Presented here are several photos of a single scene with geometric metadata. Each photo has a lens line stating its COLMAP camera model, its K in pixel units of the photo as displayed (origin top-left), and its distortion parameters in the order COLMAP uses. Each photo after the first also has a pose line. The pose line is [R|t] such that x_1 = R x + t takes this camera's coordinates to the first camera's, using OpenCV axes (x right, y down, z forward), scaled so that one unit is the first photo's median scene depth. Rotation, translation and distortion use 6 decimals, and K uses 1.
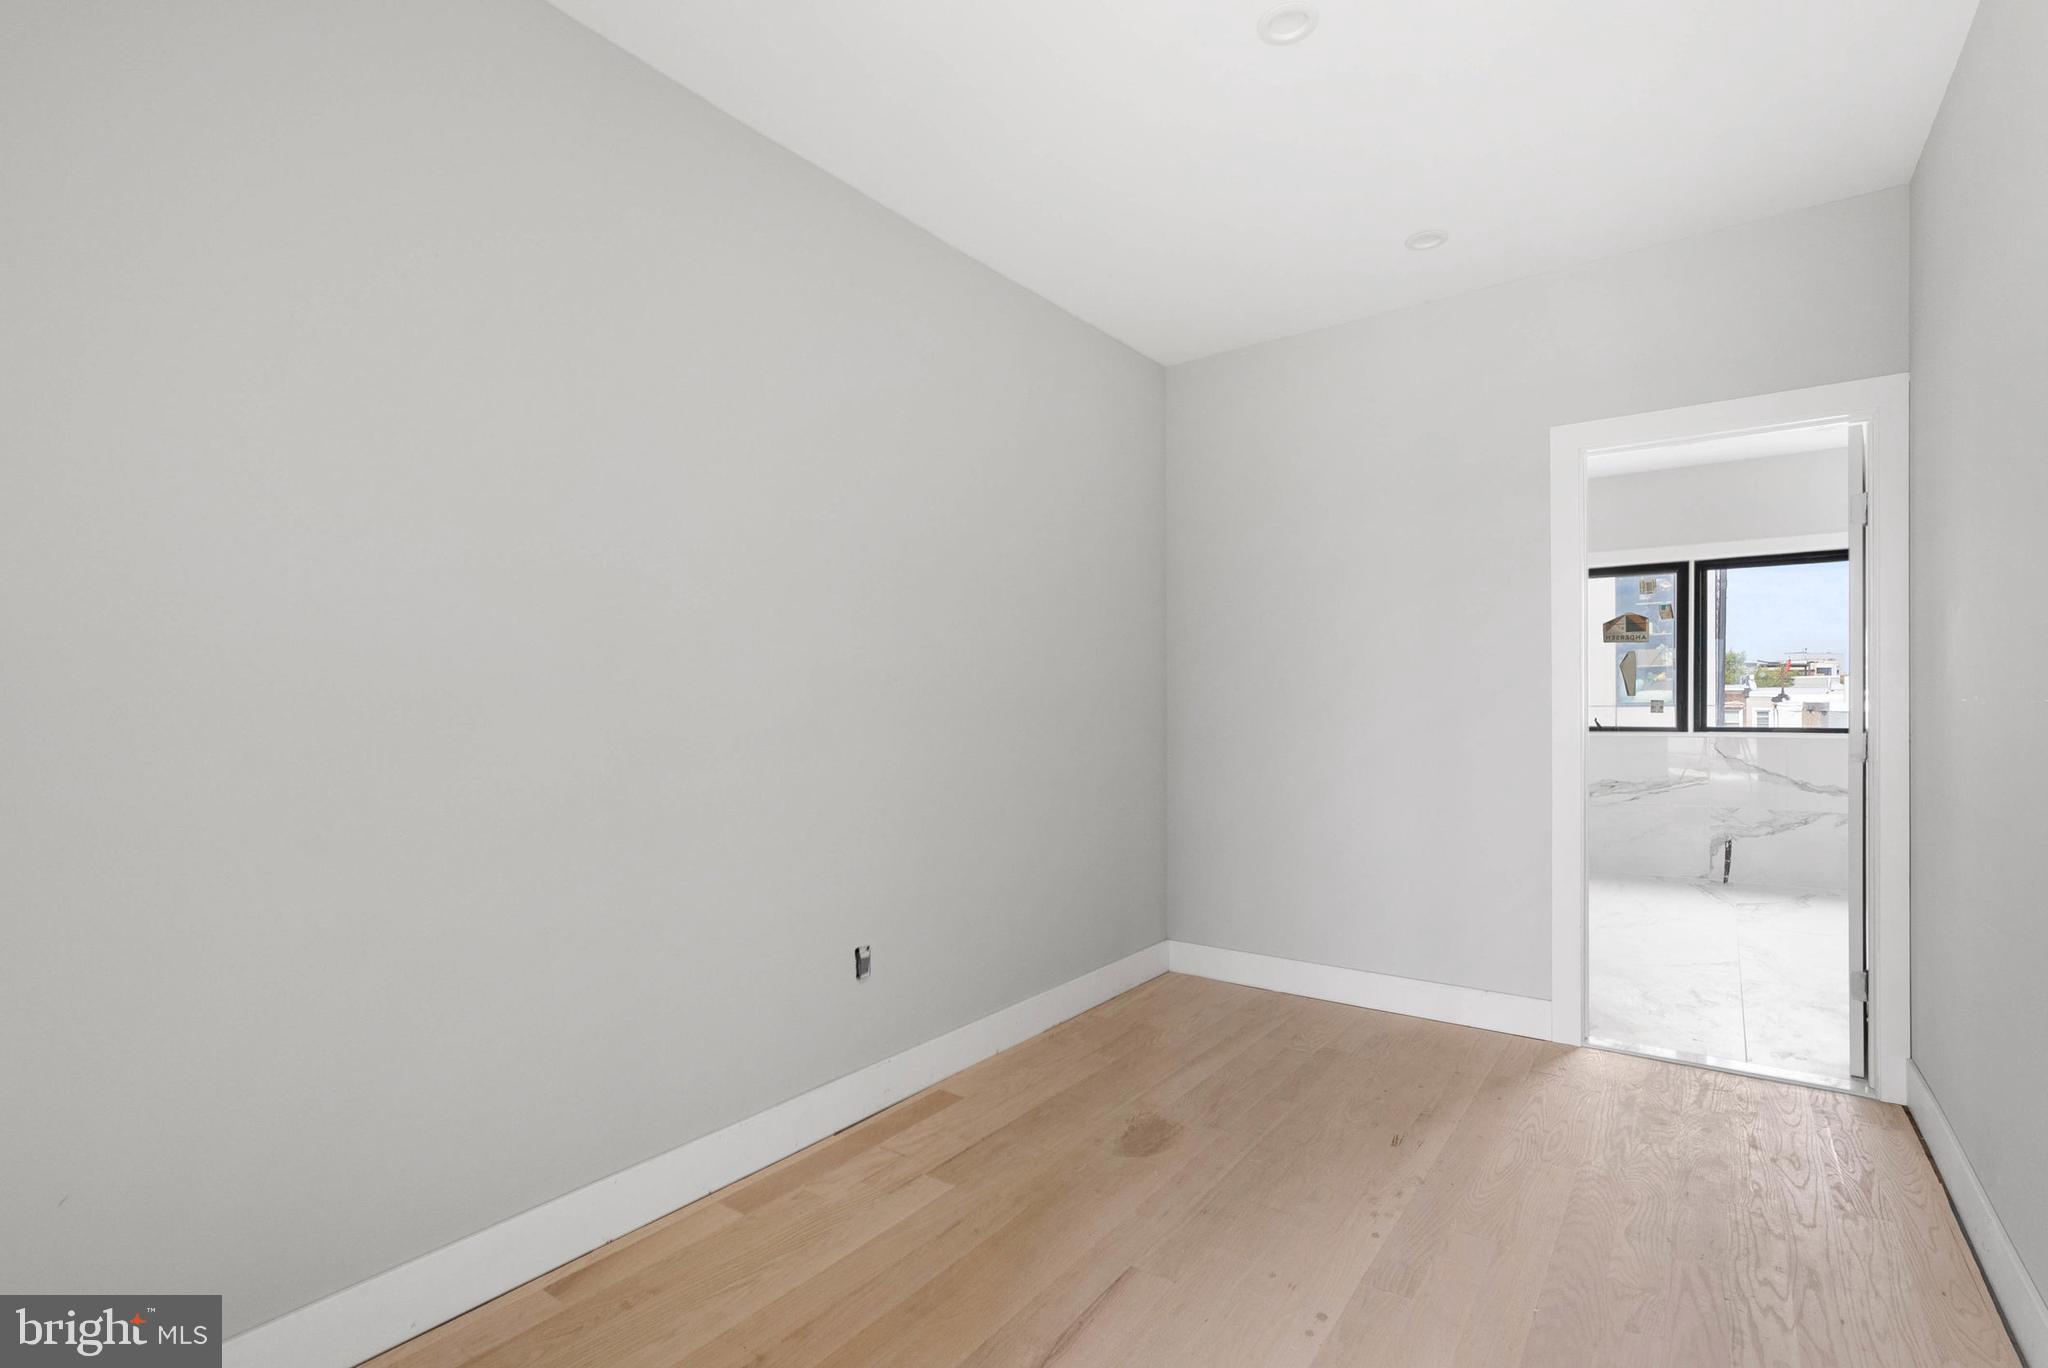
lens RADIAL K [[949.6, 0, 1018.7], [0, 949.6, 699.3], [0, 0, 1]] dist [-0.012040, 0.003028]
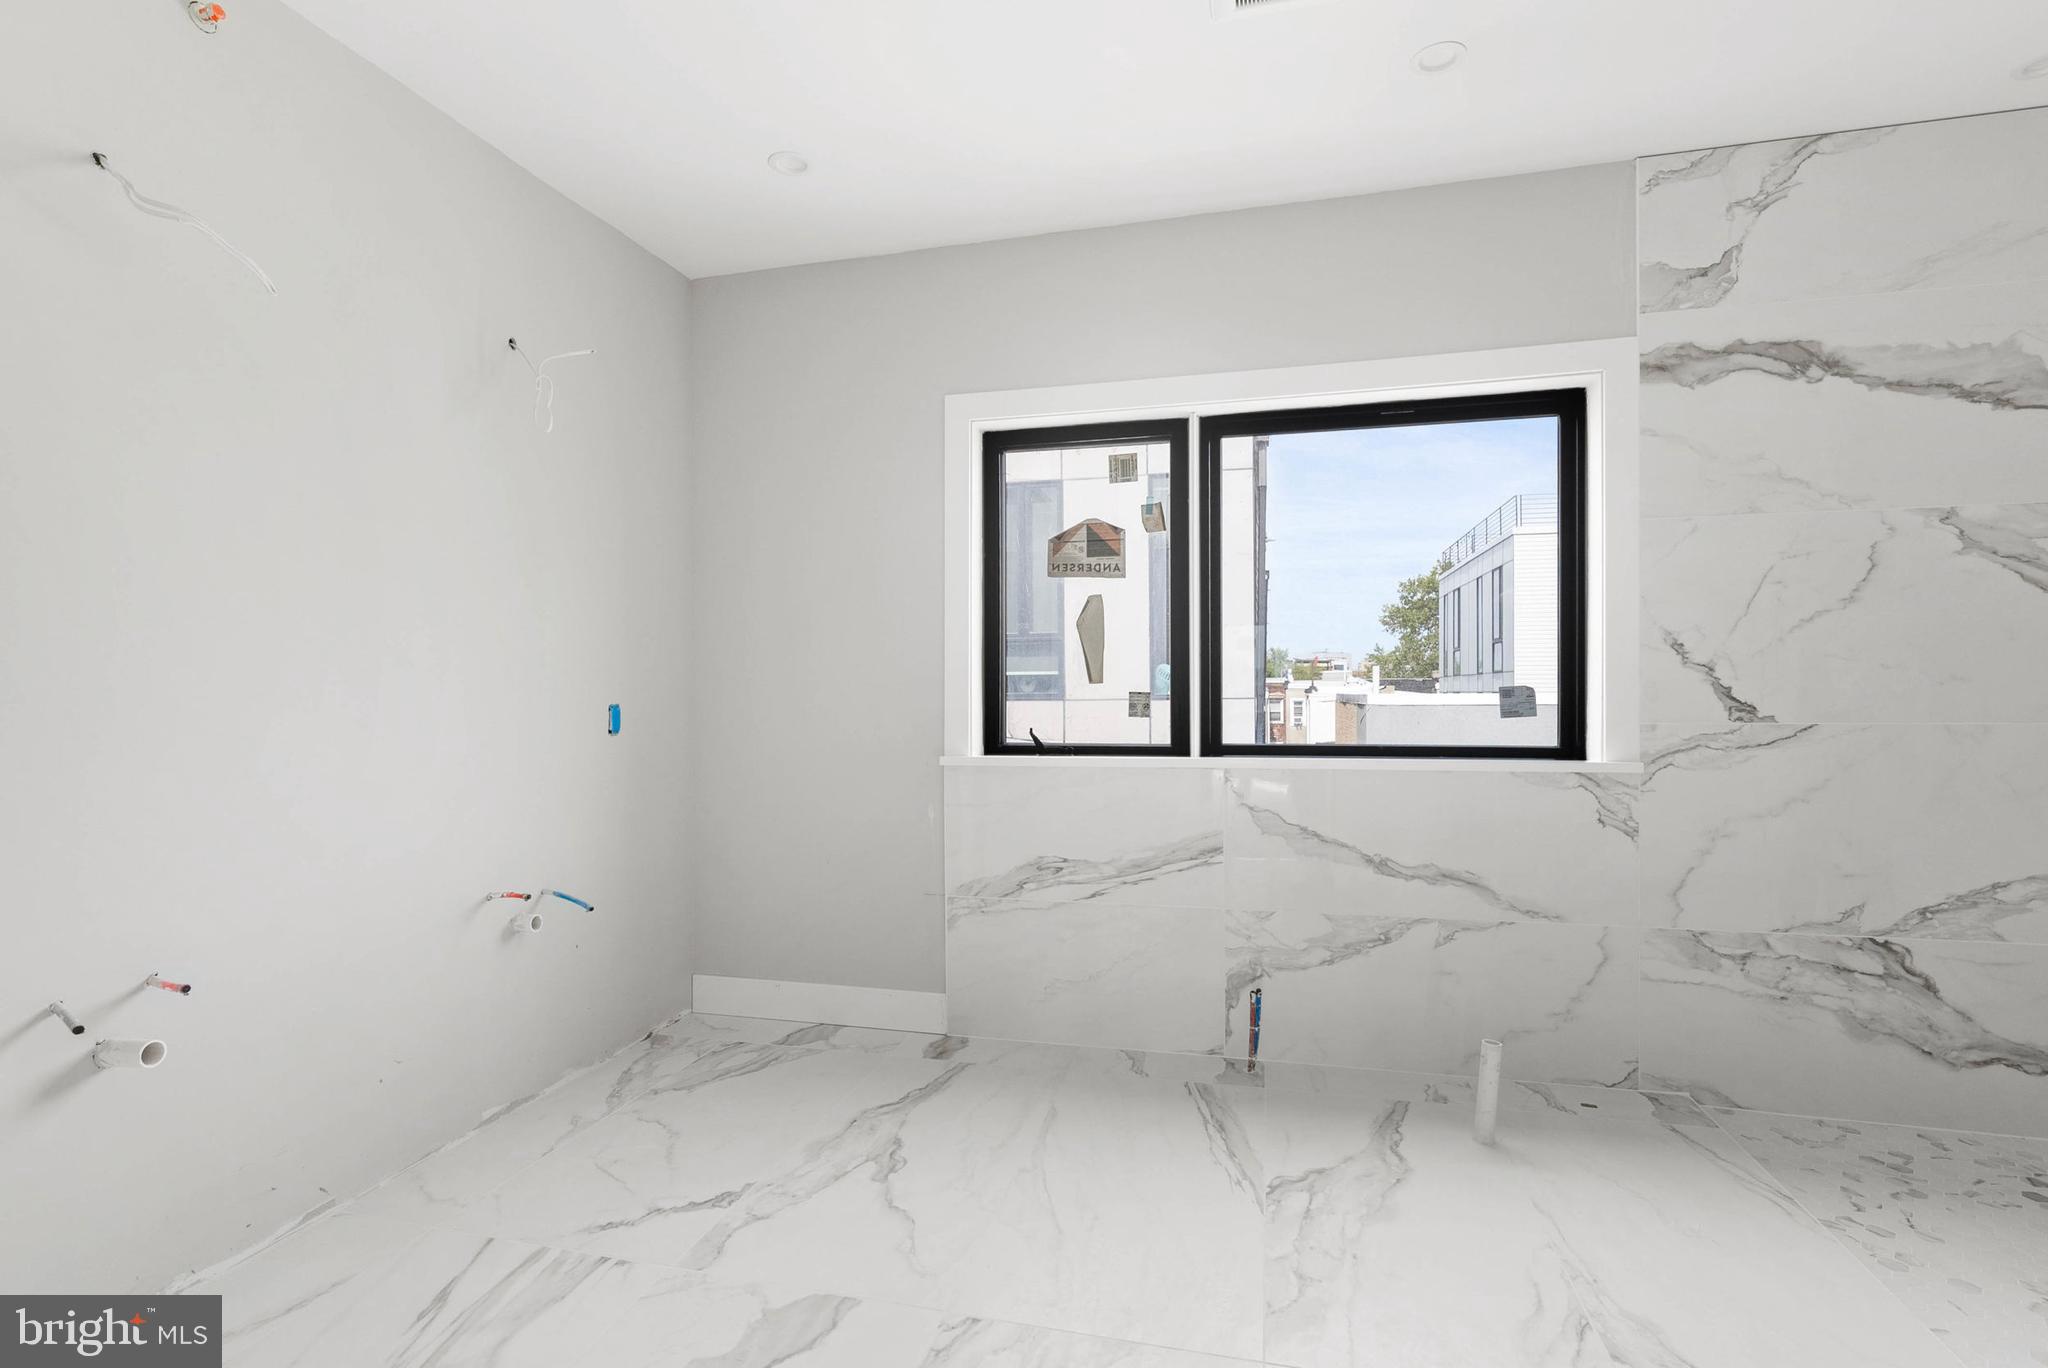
lens RADIAL K [[949.6, 0, 1022.1], [0, 949.6, 668.4], [0, 0, 1]] dist [-0.012040, 0.003028]
pose [[0.926535, 0.009114, 0.376098, 0.430614], [-0.000113, 0.999713, -0.023947, 0.000506], [-0.376209, 0.022145, 0.926270, 0.558215]]
